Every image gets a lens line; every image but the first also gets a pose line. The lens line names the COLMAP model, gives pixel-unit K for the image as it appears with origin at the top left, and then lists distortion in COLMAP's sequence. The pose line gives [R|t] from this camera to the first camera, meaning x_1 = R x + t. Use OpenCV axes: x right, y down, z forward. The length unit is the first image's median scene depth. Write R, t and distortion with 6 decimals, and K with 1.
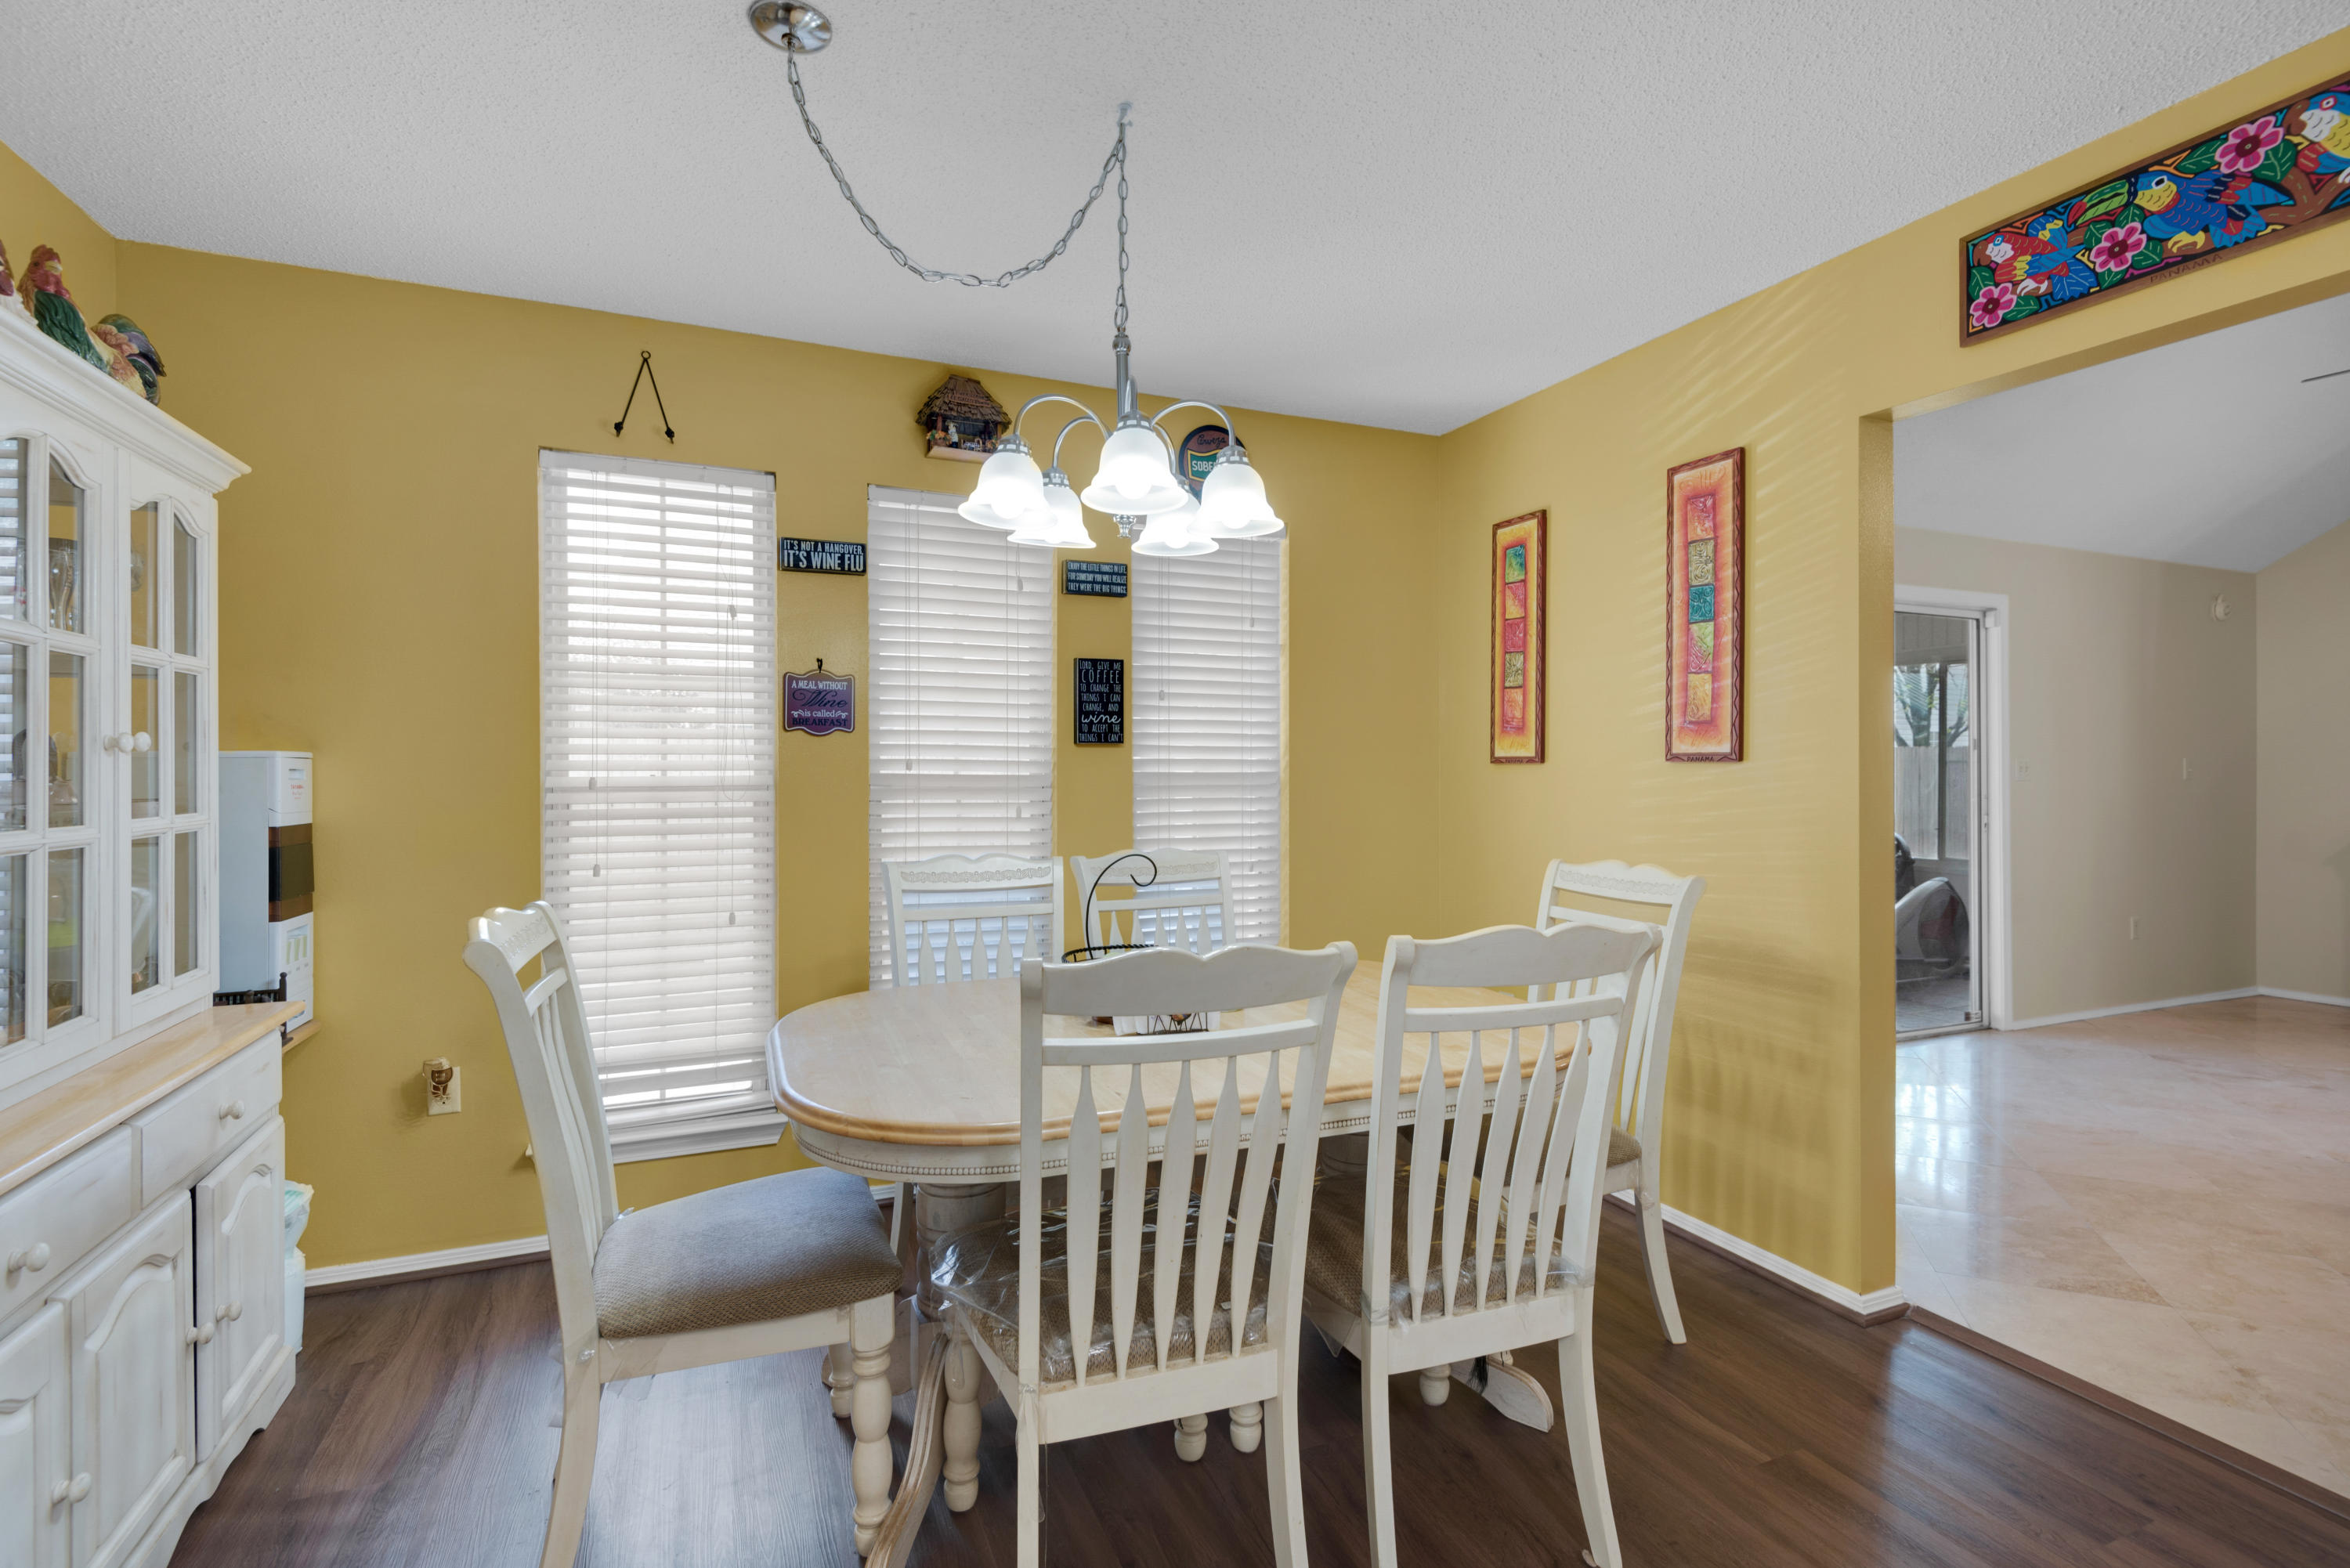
lens RADIAL K [[1069.1, 0, 1175.8], [0, 1069.1, 763.9], [0, 0, 1]] dist [0.029034, -0.021853]
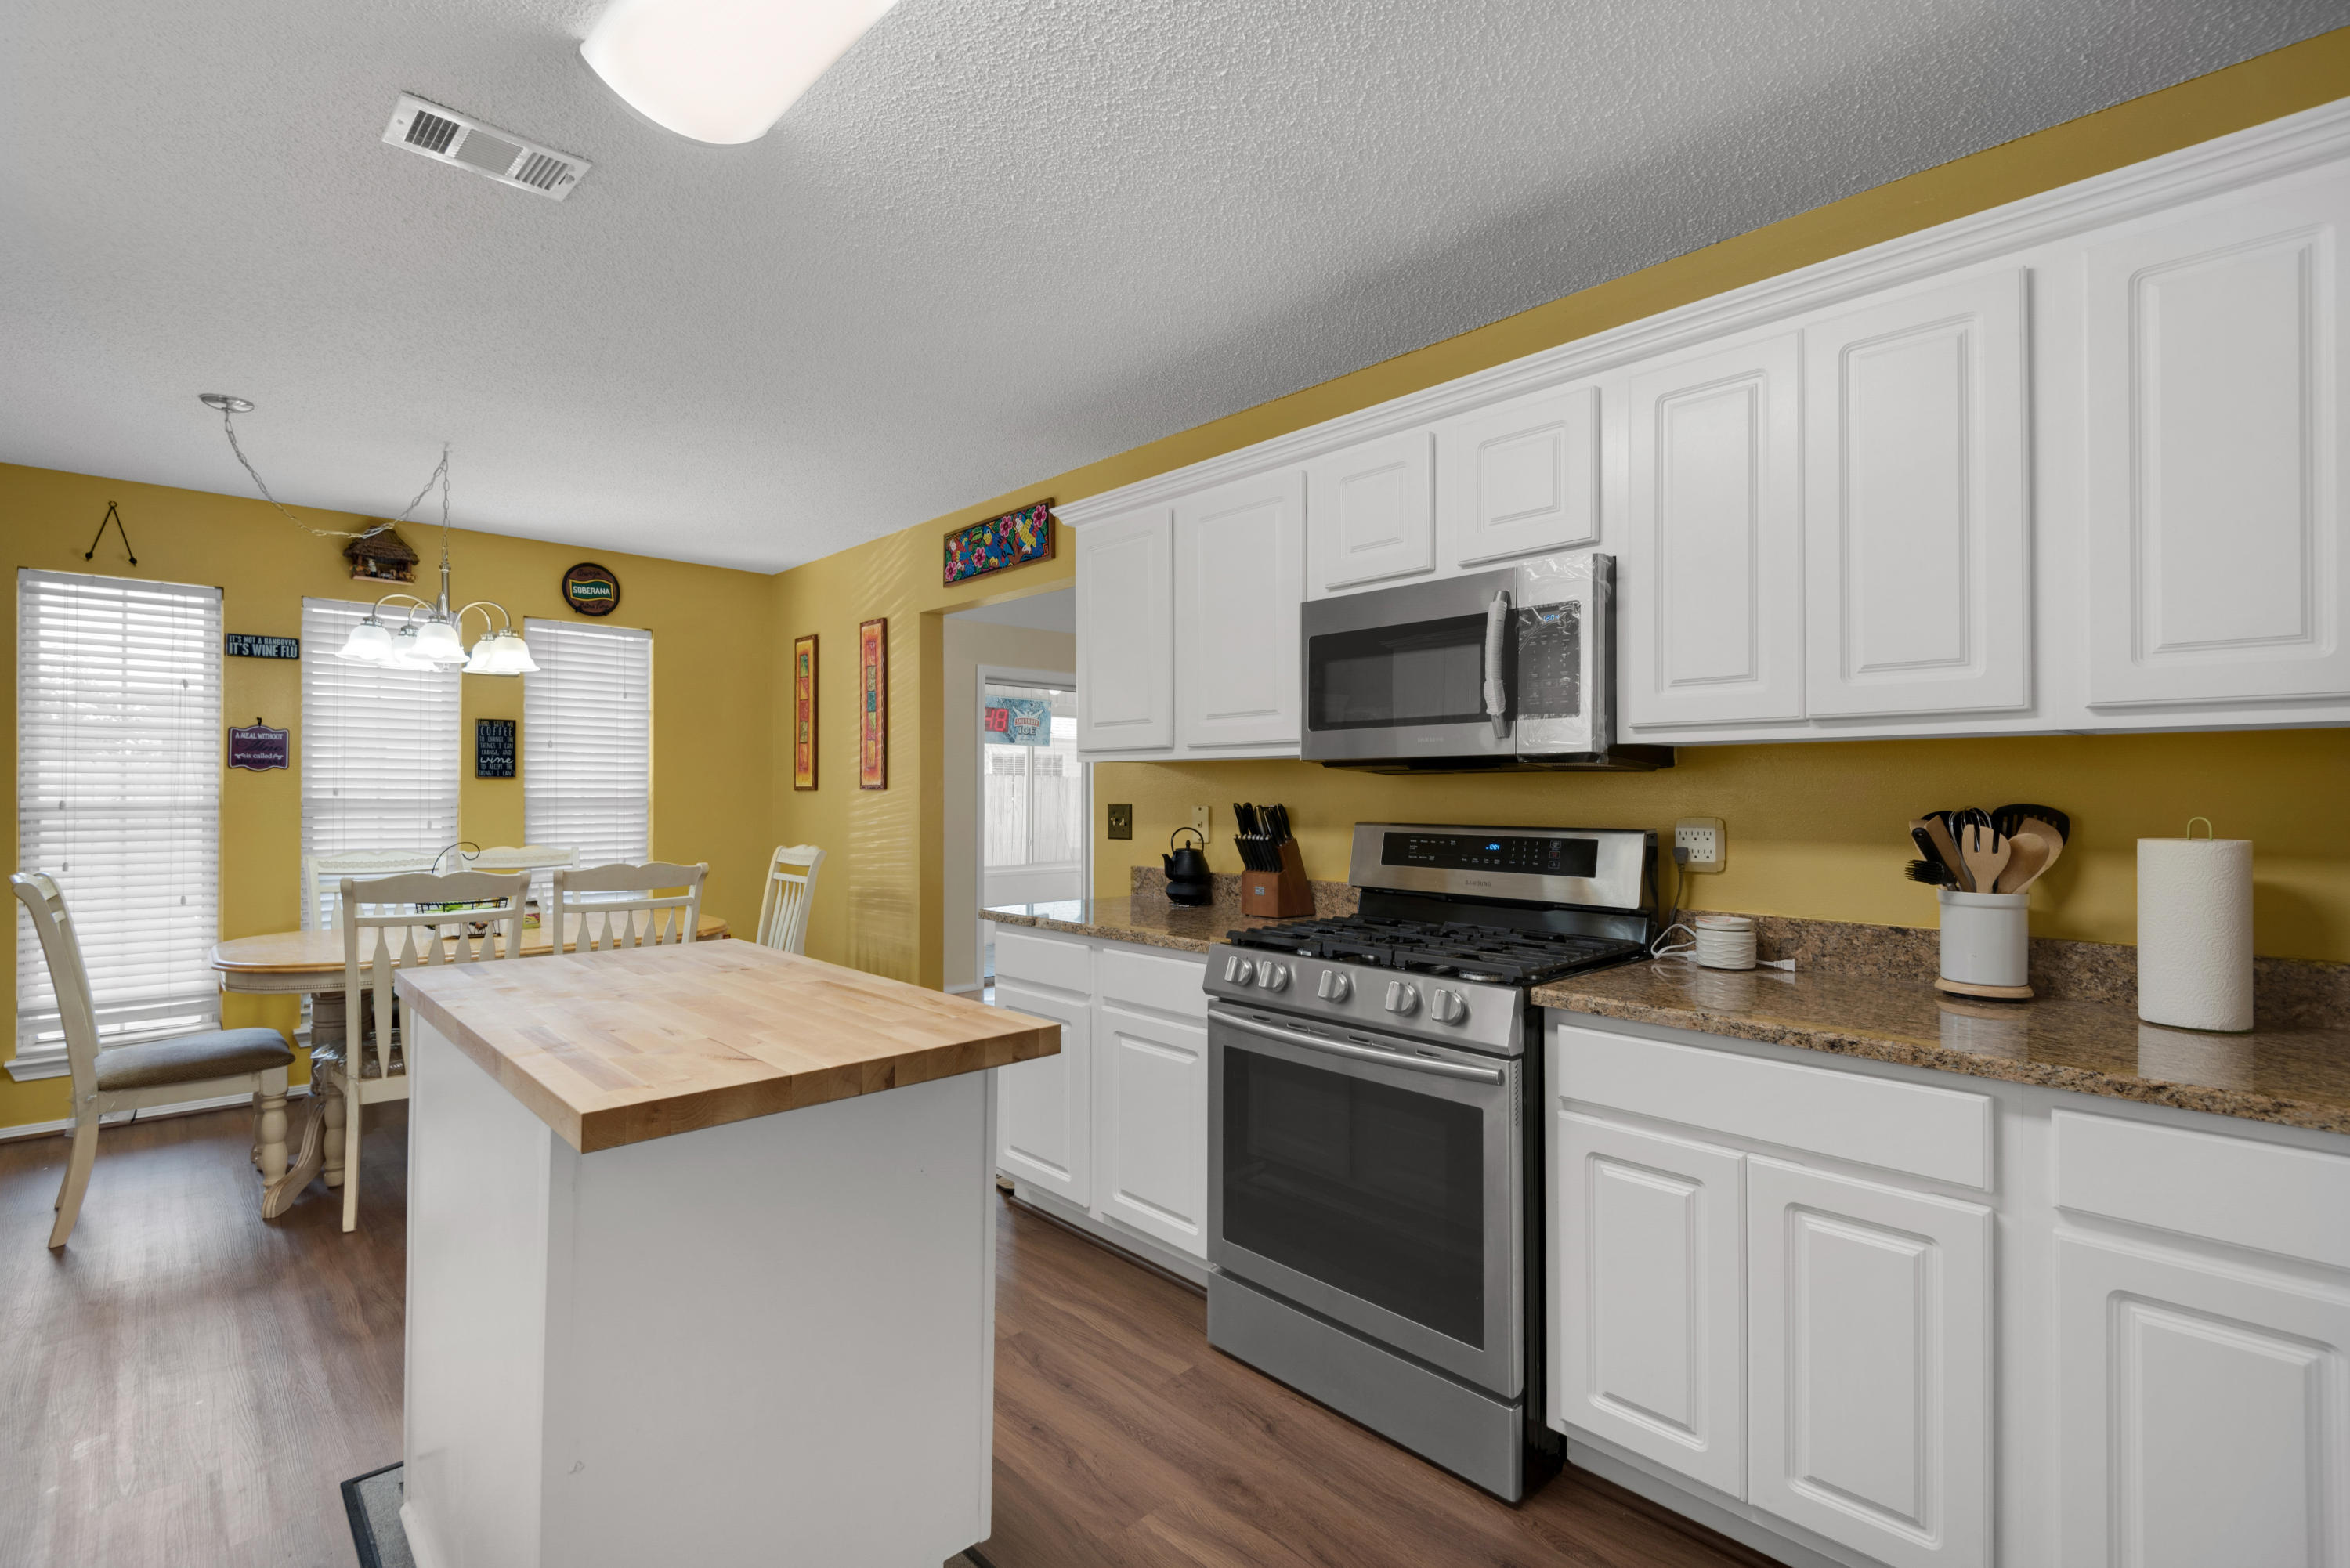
lens RADIAL K [[1048.0, 0, 1175.0], [0, 1048.0, 784.0], [0, 0, 1]] dist [-0.001481, -0.007992]
pose [[0.932688, 0.002531, 0.360675, 0.311450], [-0.000097, 0.999977, -0.006765, -0.000074], [-0.360684, 0.006275, 0.932667, -0.749435]]
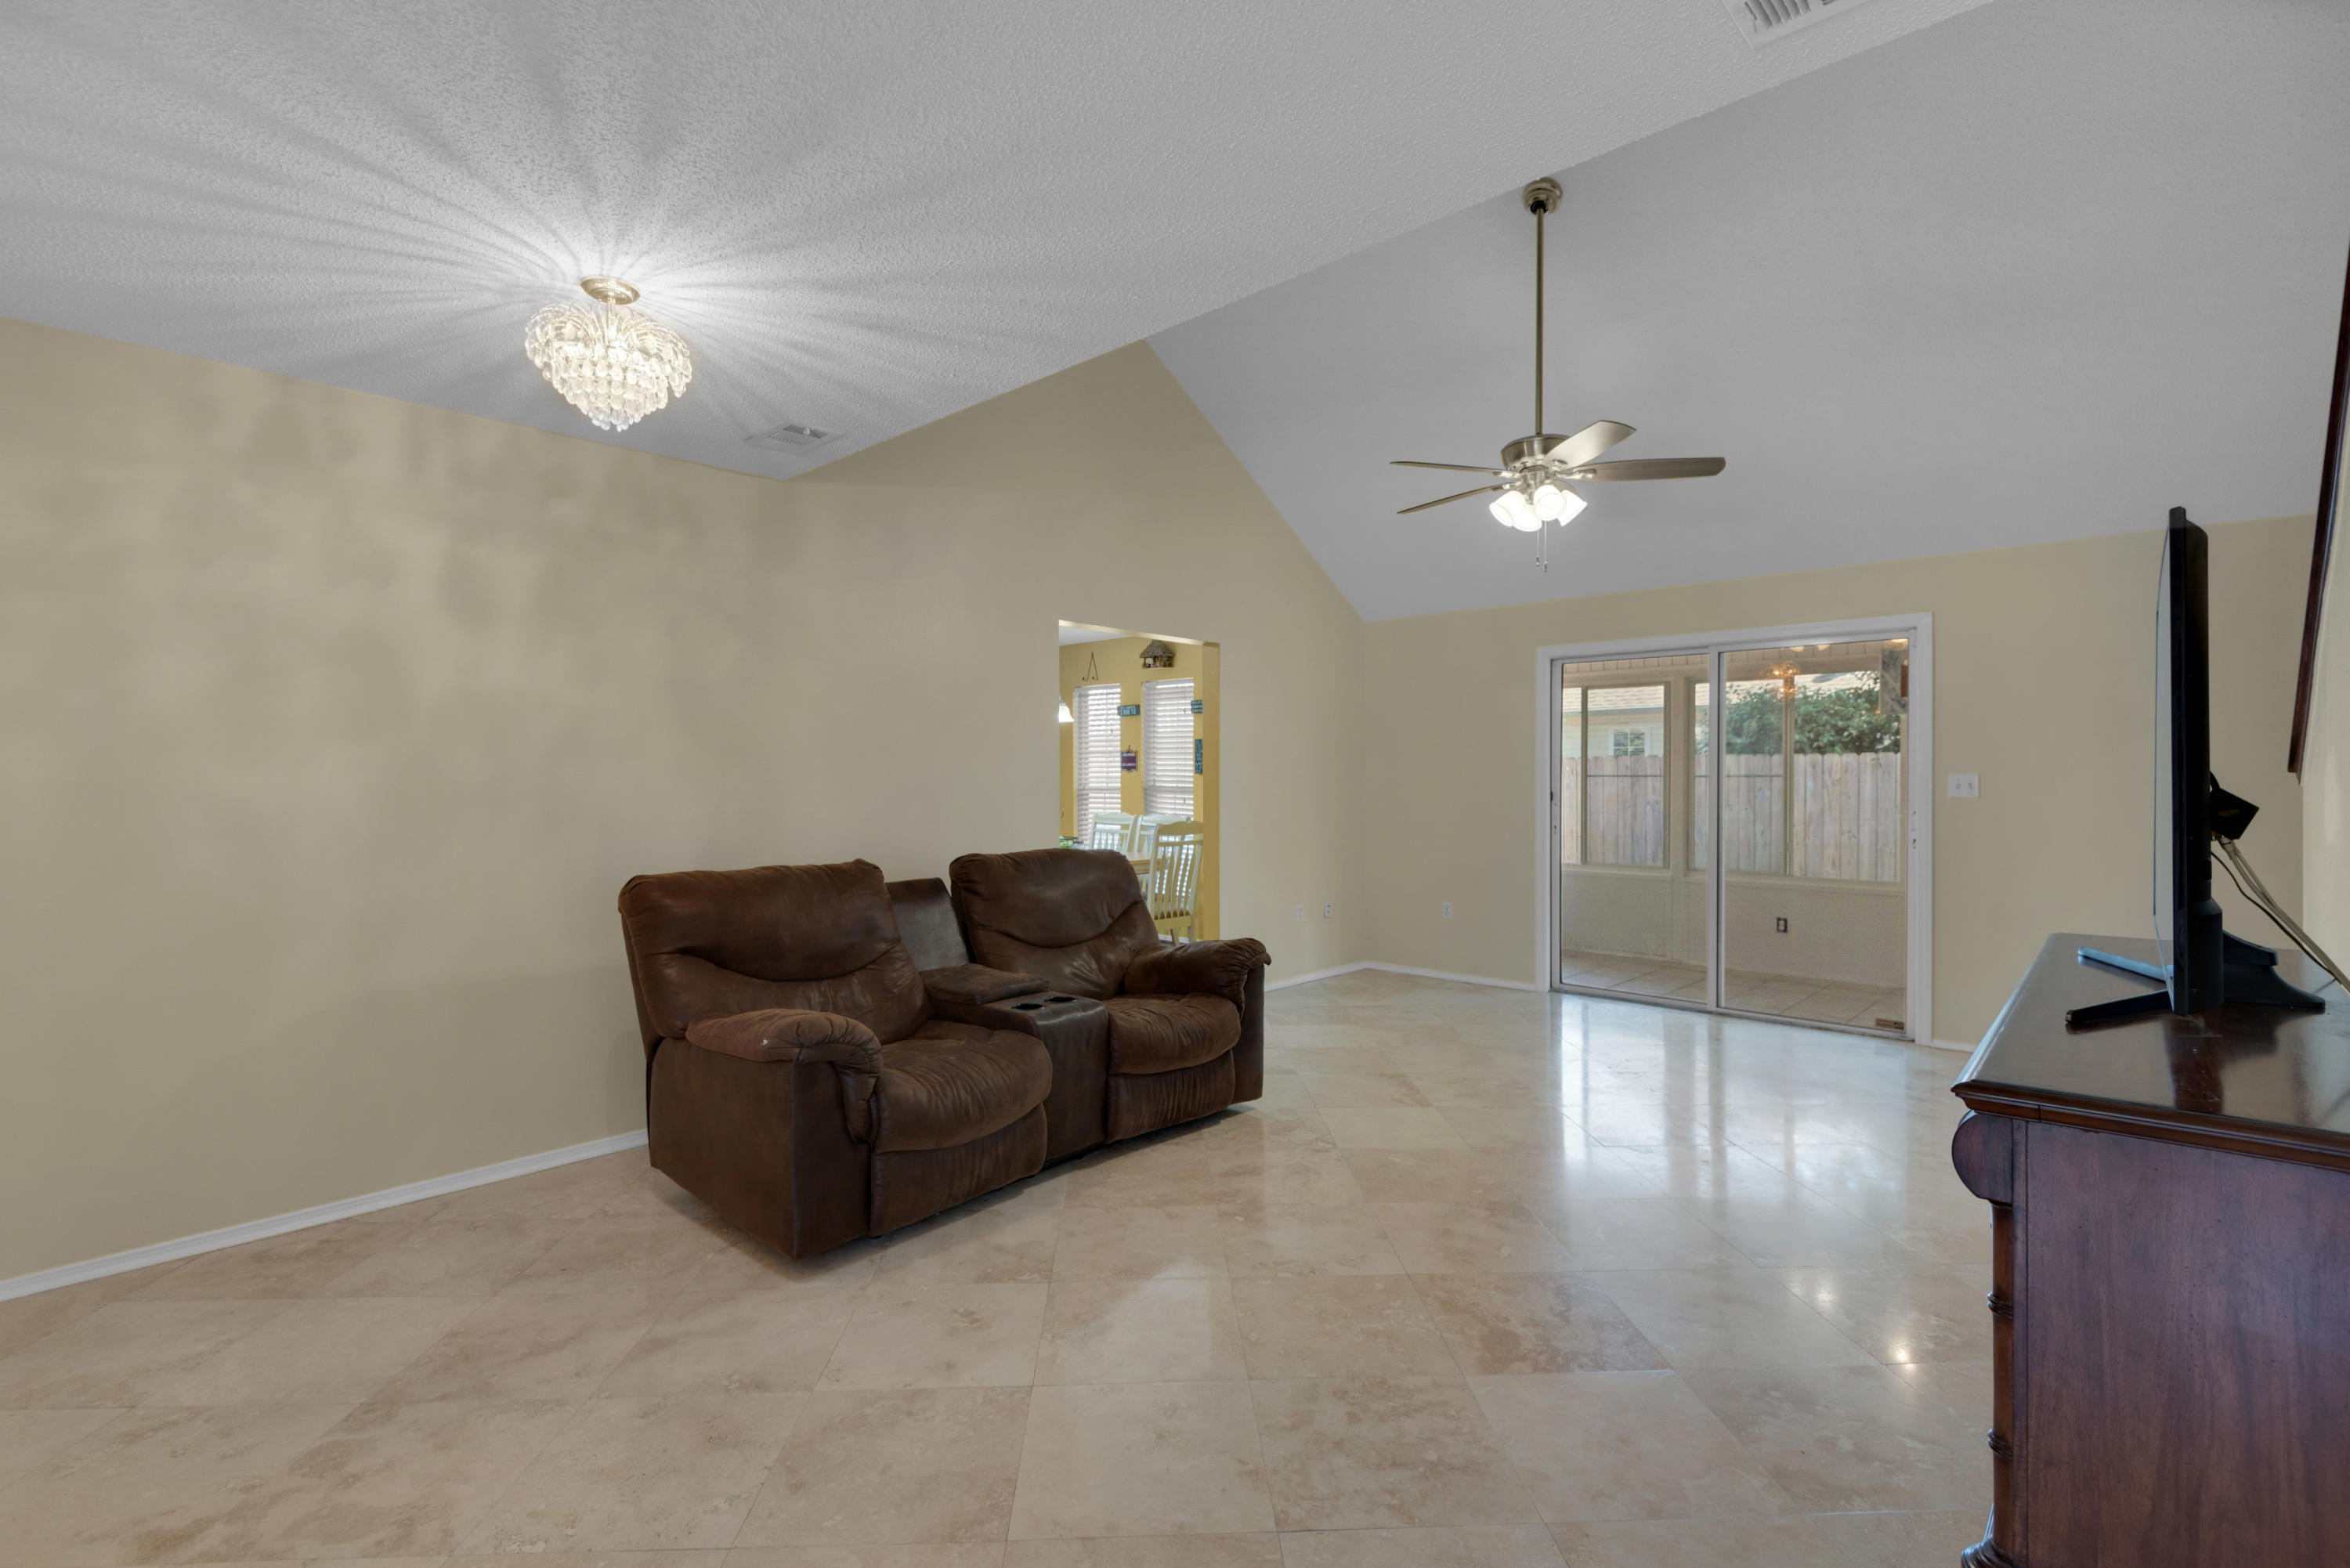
lens RADIAL K [[1065.0, 0, 1175.0], [0, 1065.0, 784.0], [0, 0, 1]] dist [0.041579, -0.036967]
pose [[0.417179, 0.004012, -0.908815, 2.352688], [0.003757, 0.999974, 0.006139, -0.011075], [0.908816, -0.005976, 0.417153, -0.084120]]
